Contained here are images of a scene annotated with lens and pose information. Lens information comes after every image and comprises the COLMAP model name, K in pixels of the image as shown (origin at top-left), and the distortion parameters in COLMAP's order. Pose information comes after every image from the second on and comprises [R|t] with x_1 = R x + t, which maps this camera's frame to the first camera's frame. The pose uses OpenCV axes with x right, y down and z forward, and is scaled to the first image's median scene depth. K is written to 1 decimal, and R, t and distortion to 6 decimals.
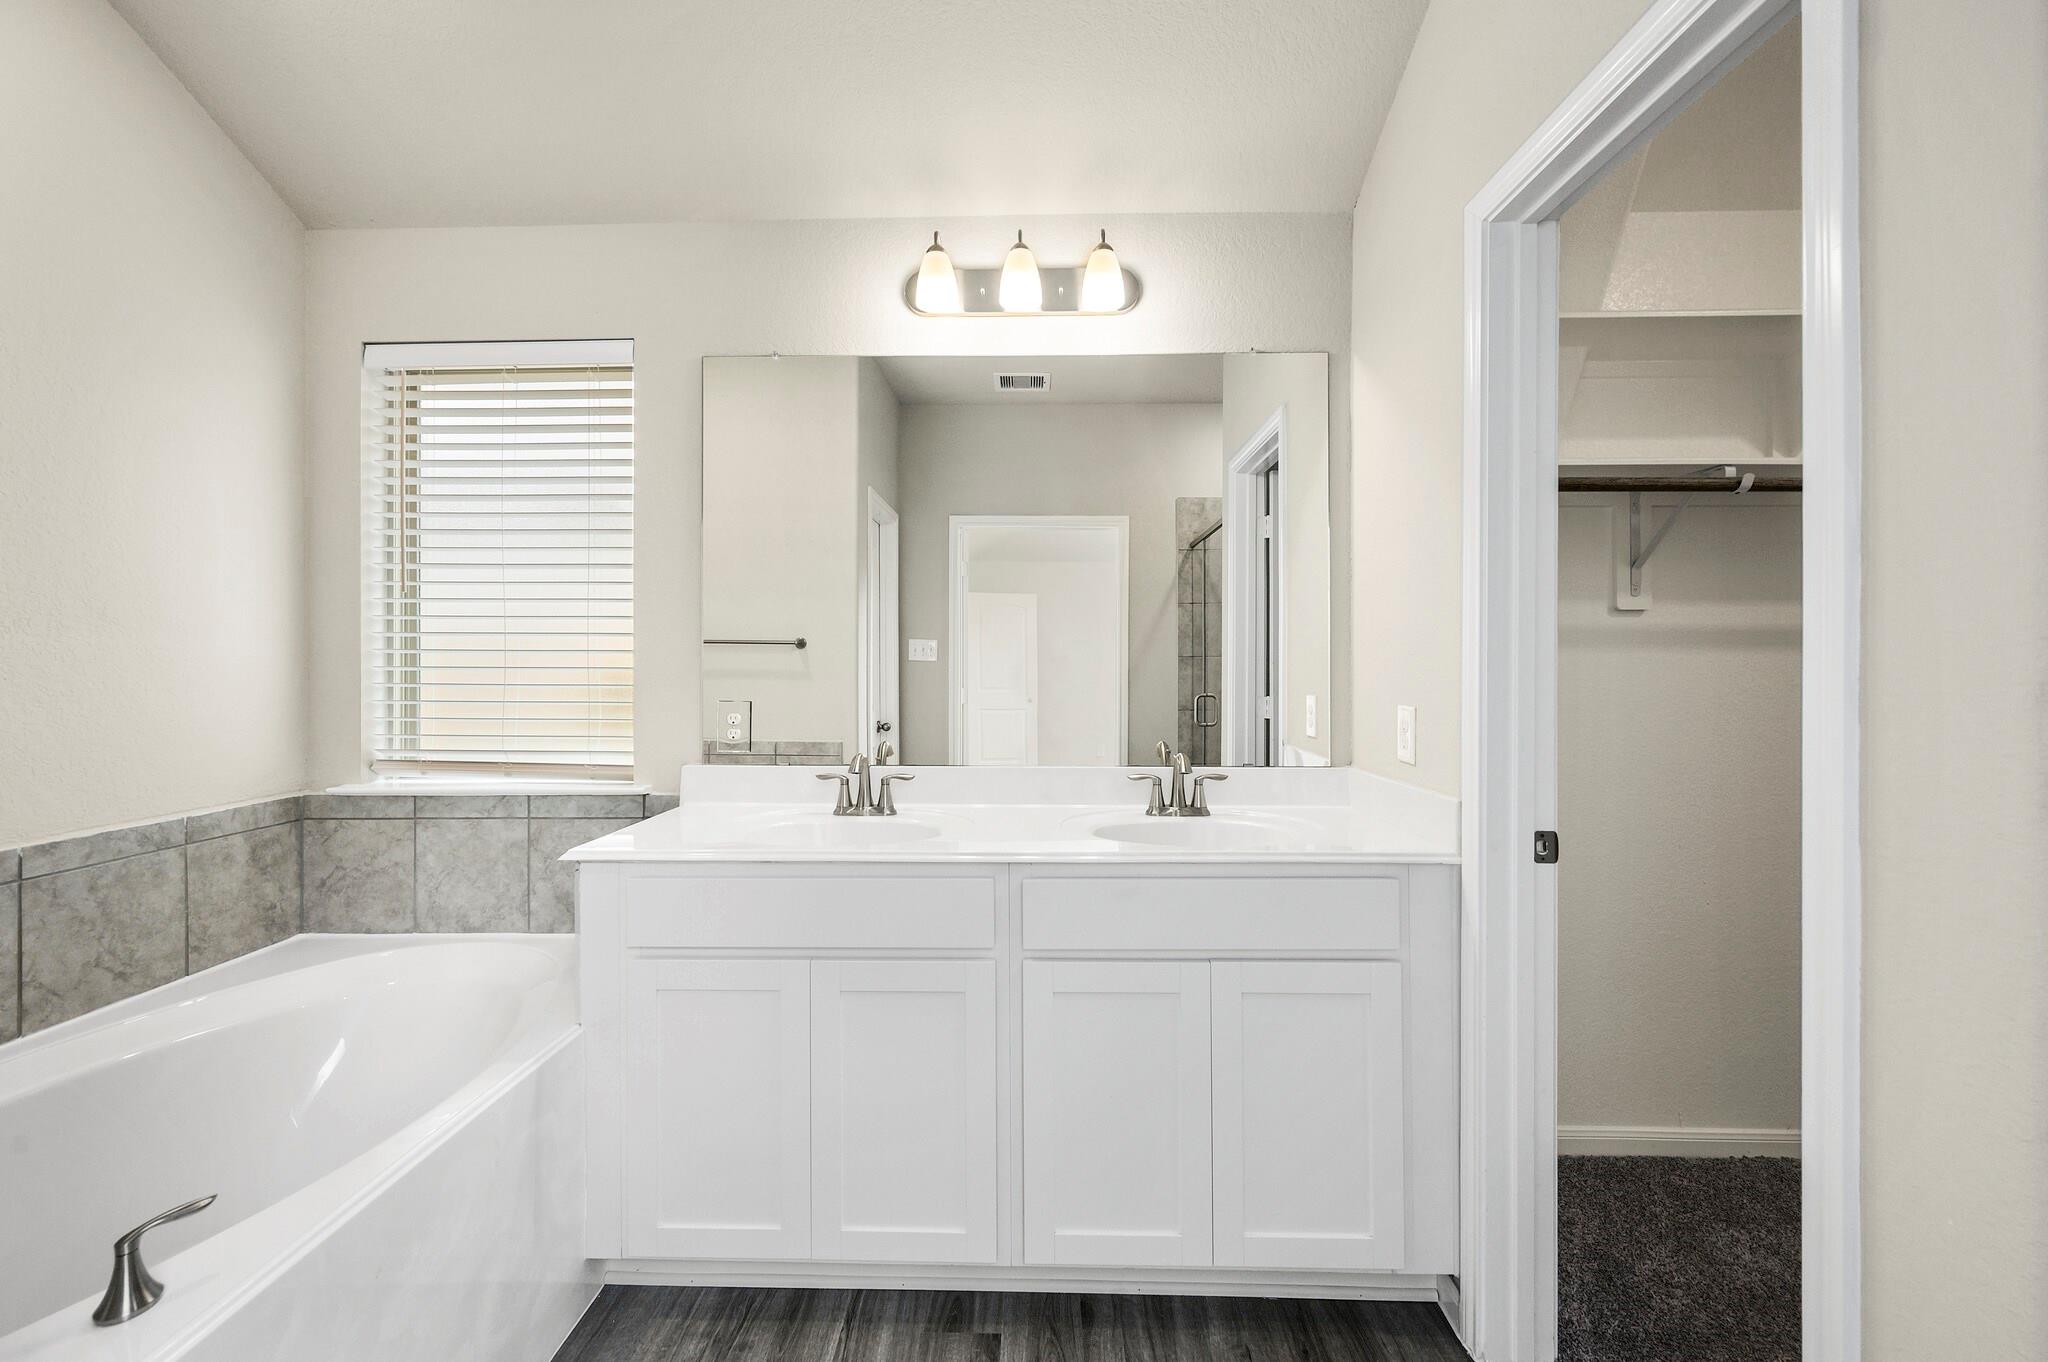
lens RADIAL K [[811.3, 0, 1034.5], [0, 811.3, 662.2], [0, 0, 1]] dist [-0.000031, -0.000030]
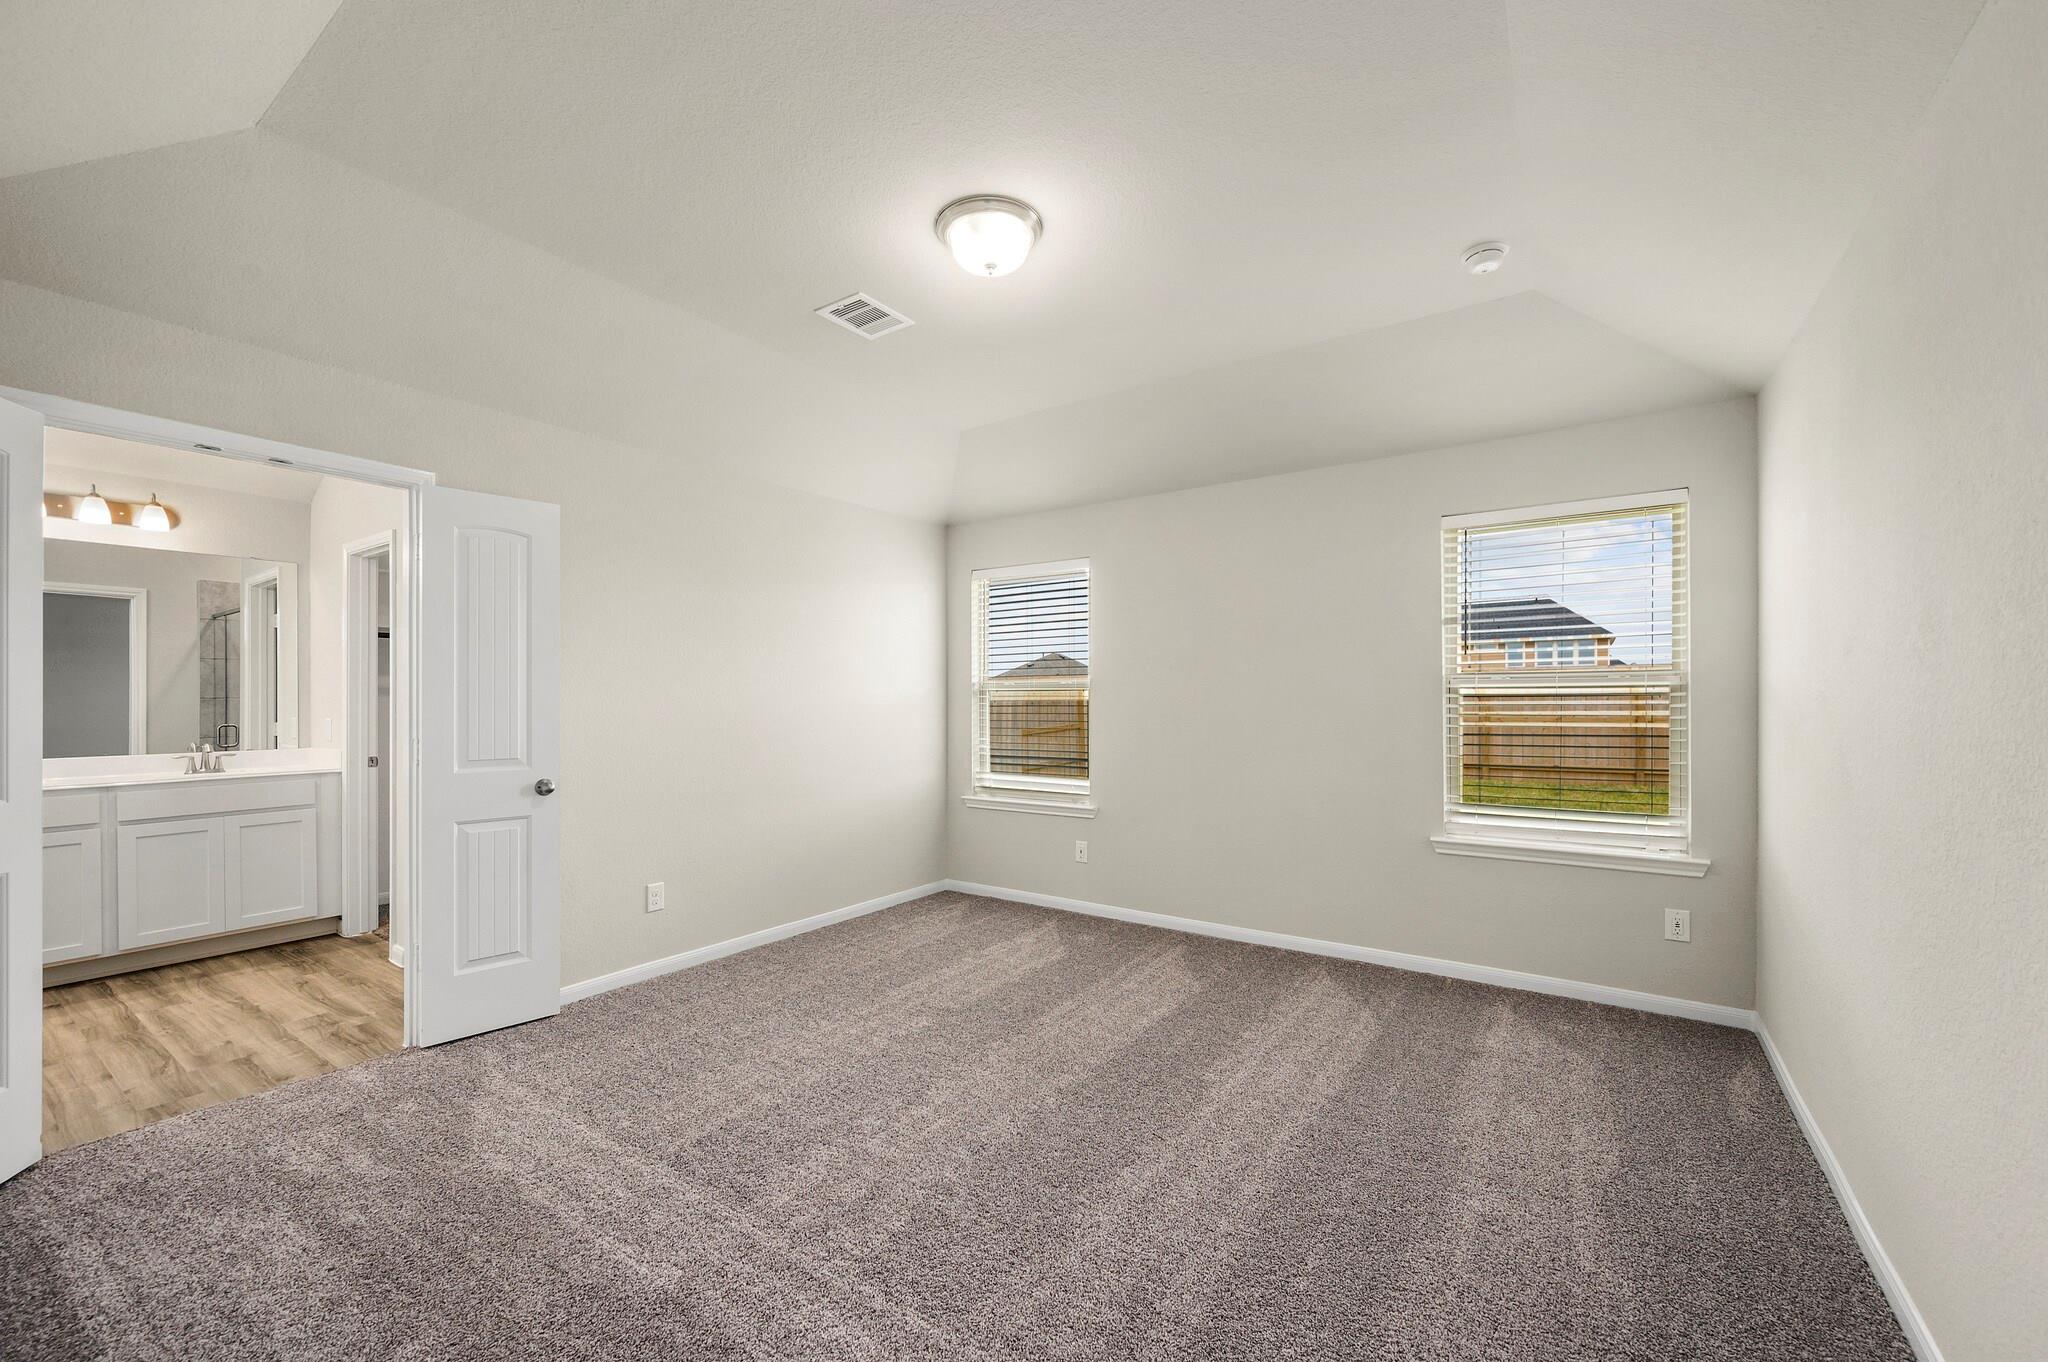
lens RADIAL K [[811.3, 0, 1022.2], [0, 811.3, 692.5], [0, 0, 1]] dist [-0.000031, -0.000030]
pose [[0.559514, 0.001243, 0.828820, -0.409357], [0.002902, 0.999990, -0.003459, -0.014066], [-0.828816, 0.004341, 0.559505, -2.076102]]
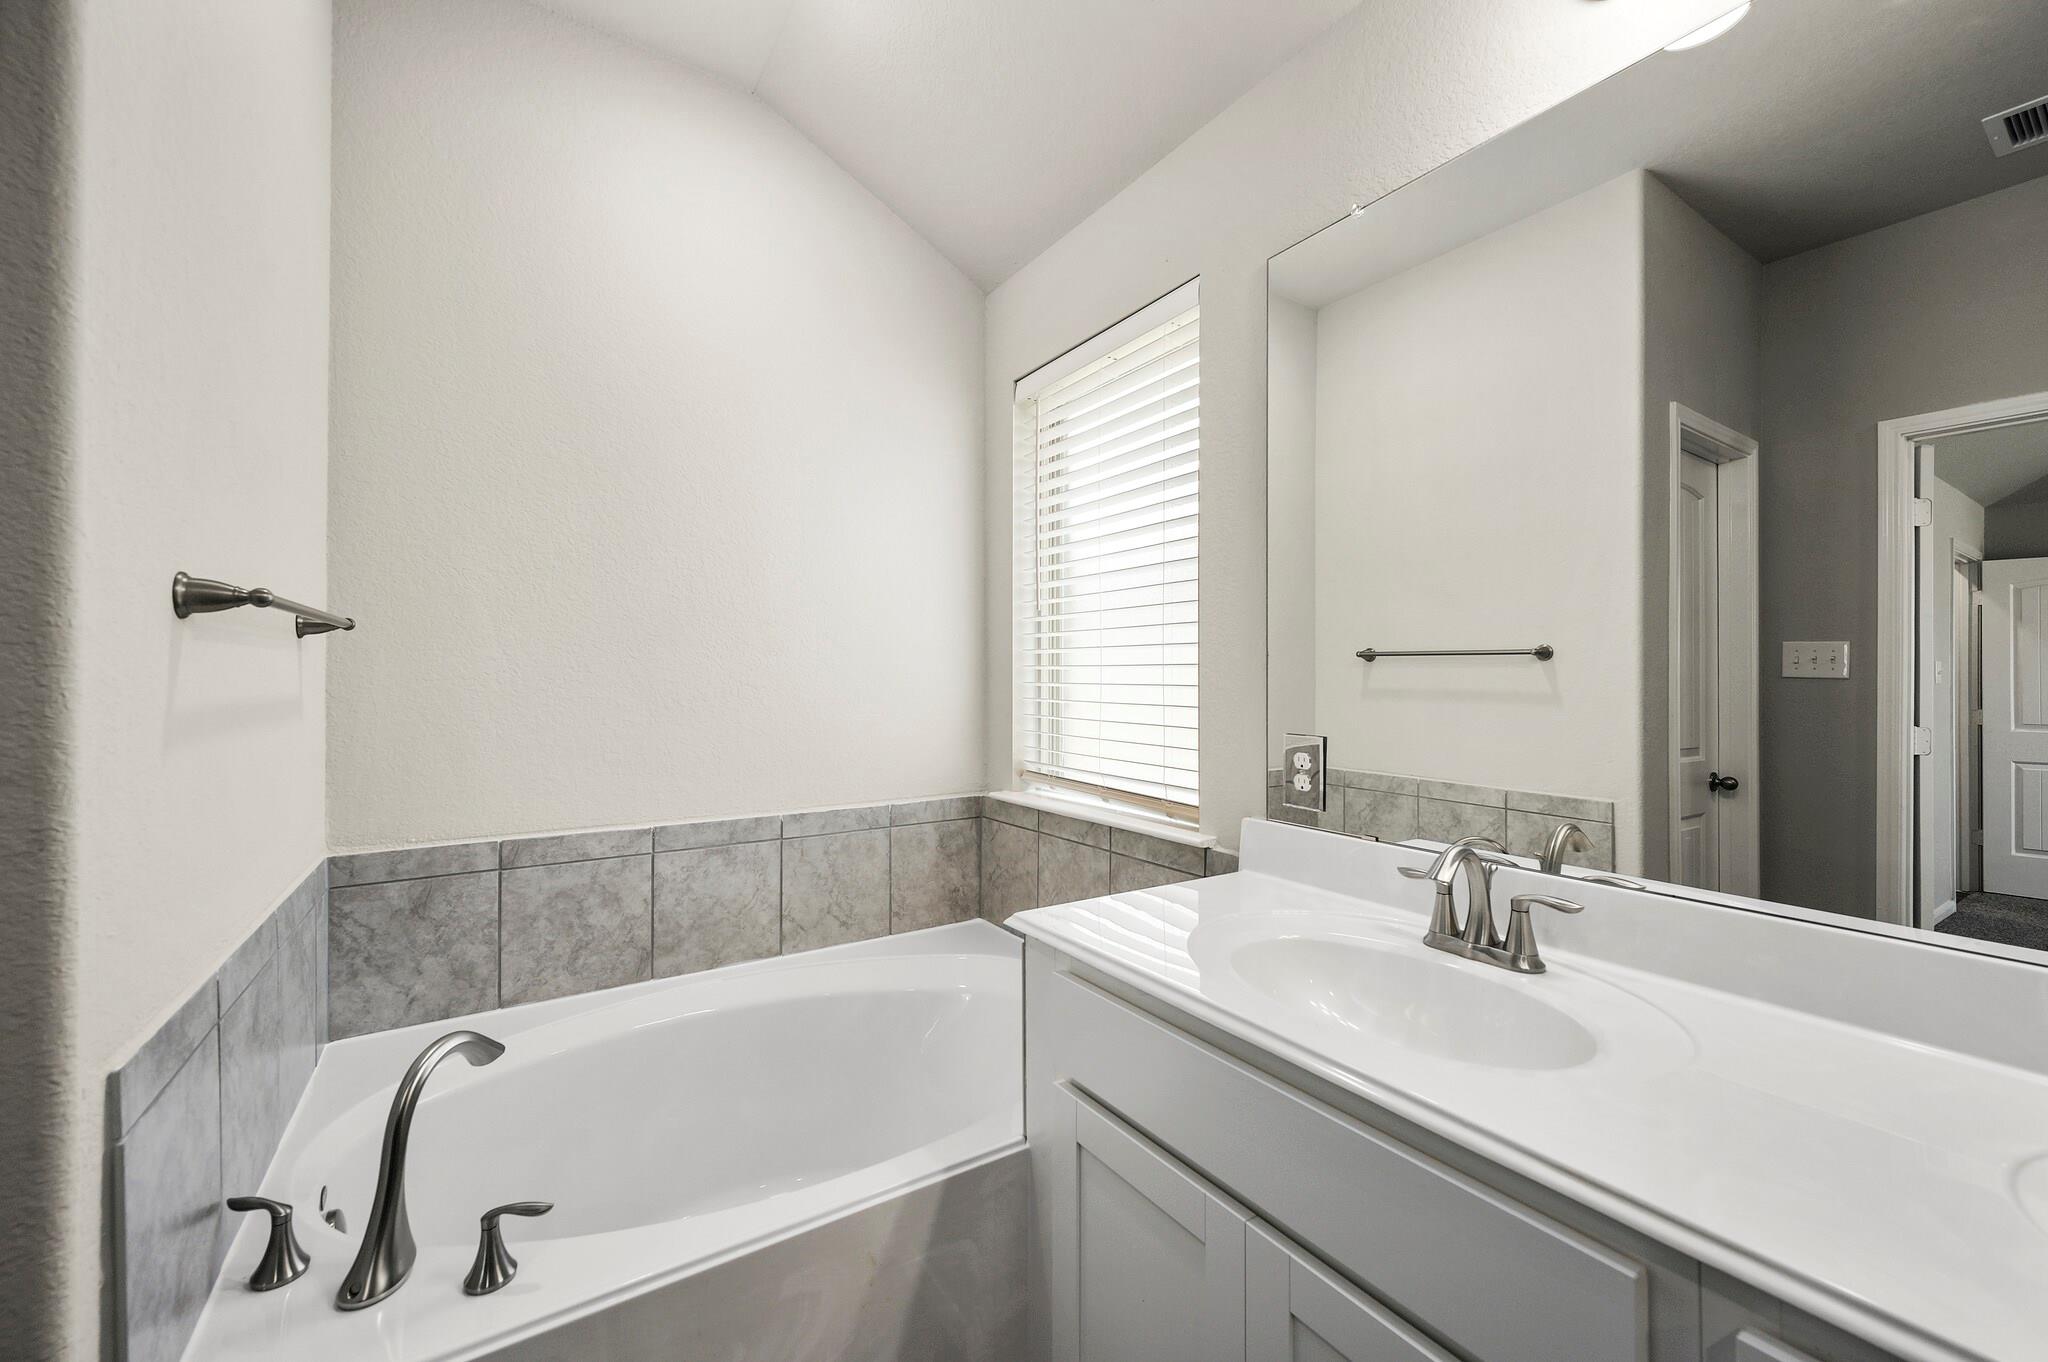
lens RADIAL K [[811.3, 0, 1017.1], [0, 811.3, 675.4], [0, 0, 1]] dist [-0.000031, -0.000030]
pose [[0.558852, -0.003506, -0.829260, 0.065938], [-0.002441, 0.999980, -0.005873, 0.003013], [0.829263, 0.005307, 0.558833, 0.423291]]
